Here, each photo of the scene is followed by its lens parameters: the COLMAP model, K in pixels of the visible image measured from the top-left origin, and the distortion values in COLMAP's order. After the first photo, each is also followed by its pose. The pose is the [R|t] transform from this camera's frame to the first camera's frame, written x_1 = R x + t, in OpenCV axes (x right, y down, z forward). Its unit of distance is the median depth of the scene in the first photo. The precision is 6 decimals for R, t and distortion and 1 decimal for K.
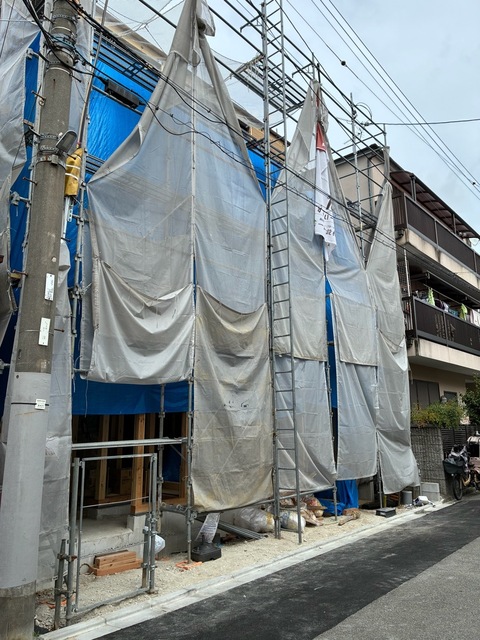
lens RADIAL K [[484.4, 0, 241.2], [0, 484.4, 321.8], [0, 0, 1]] dist [0.023500, -0.024015]
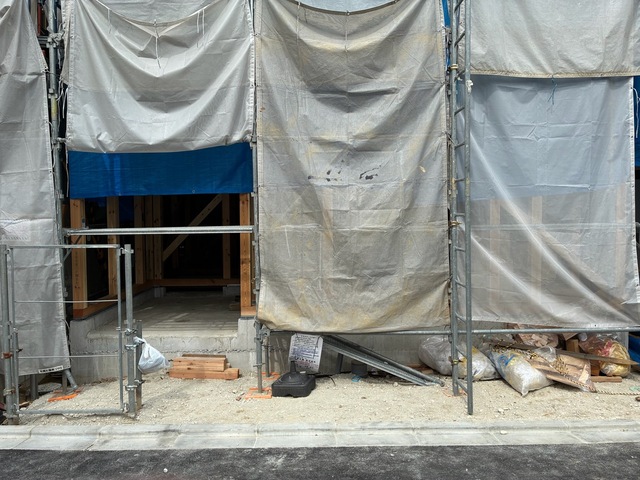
lens RADIAL K [[484.4, 0, 320.4], [0, 484.4, 233.2], [0, 0, 1]] dist [0.023500, -0.024015]
pose [[0.669618, 0.040777, -0.741586, 0.485481], [0.151527, 0.969989, 0.190159, 0.140515], [0.727084, -0.239704, 0.643343, 0.656458]]
